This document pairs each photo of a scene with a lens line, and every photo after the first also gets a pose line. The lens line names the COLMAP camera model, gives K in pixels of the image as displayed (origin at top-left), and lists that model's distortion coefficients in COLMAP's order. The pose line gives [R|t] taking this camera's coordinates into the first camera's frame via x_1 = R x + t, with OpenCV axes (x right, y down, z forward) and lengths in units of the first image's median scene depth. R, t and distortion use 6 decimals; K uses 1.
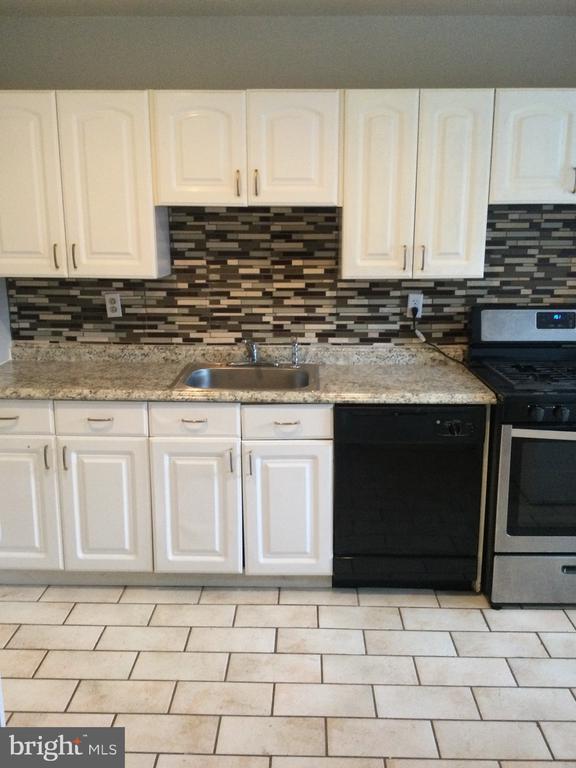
lens RADIAL K [[704.1, 0, 287.7], [0, 704.1, 378.4], [0, 0, 1]] dist [0.102975, 0.000000]
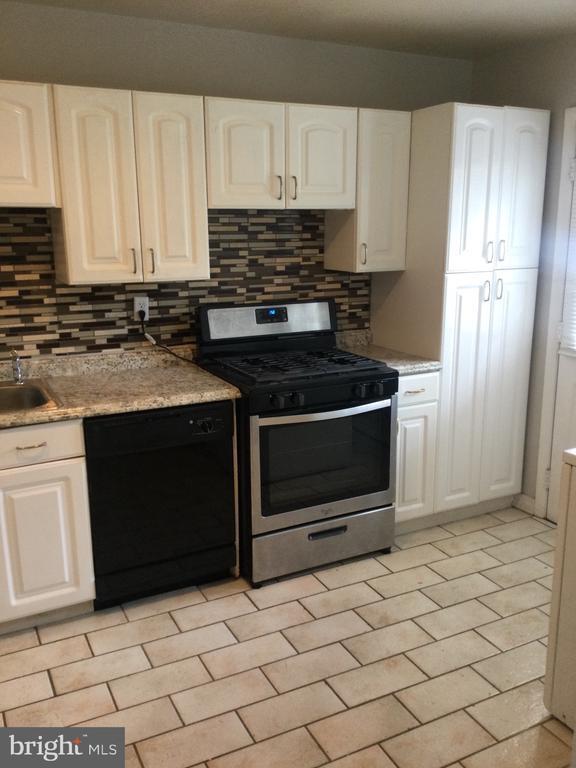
lens RADIAL K [[704.1, 0, 275.7], [0, 704.1, 381.1], [0, 0, 1]] dist [0.102975, 0.000000]
pose [[0.886396, -0.108039, 0.450144, -0.115161], [0.104863, 0.993969, 0.032072, -0.014903], [-0.450895, 0.018775, 0.892380, 0.033619]]
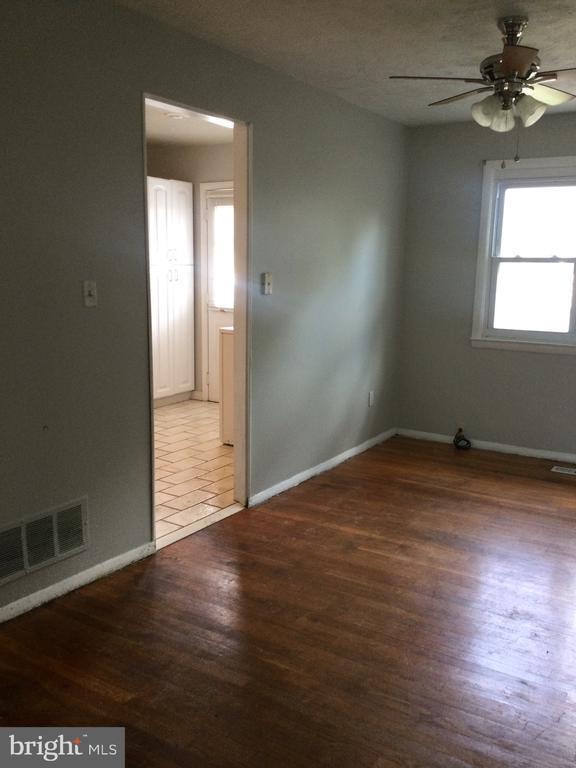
lens RADIAL K [[704.1, 0, 289.3], [0, 704.1, 380.2], [0, 0, 1]] dist [0.102975, 0.000000]
pose [[0.529055, -0.145044, 0.836100, -0.943551], [0.162424, 0.984376, 0.067991, 0.141937], [-0.832898, 0.099832, 0.544348, -0.540644]]
